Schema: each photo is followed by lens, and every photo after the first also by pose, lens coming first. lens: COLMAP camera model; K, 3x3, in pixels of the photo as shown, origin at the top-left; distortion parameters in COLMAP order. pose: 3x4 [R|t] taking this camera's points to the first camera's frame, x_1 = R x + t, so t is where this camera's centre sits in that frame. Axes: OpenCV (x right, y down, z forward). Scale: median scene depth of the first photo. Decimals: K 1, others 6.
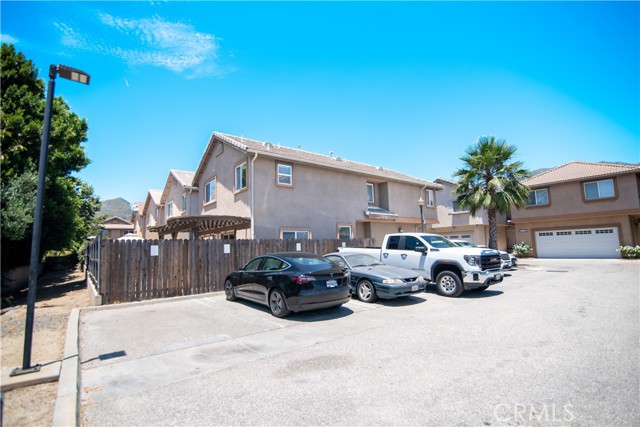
lens RADIAL K [[296.0, 0, 320.0], [0, 296.0, 213.5], [0, 0, 1]] dist [-0.000539, 0.000458]
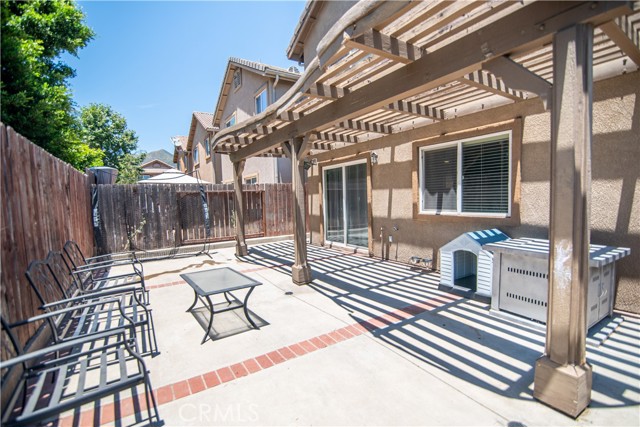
lens RADIAL K [[296.0, 0, 320.0], [0, 296.0, 213.5], [0, 0, 1]] dist [-0.000539, 0.000458]
pose [[0.993320, 0.011006, -0.114867, -0.174073], [0.008679, 0.985496, 0.169477, 0.035995], [0.115066, -0.169341, 0.978817, 0.272676]]
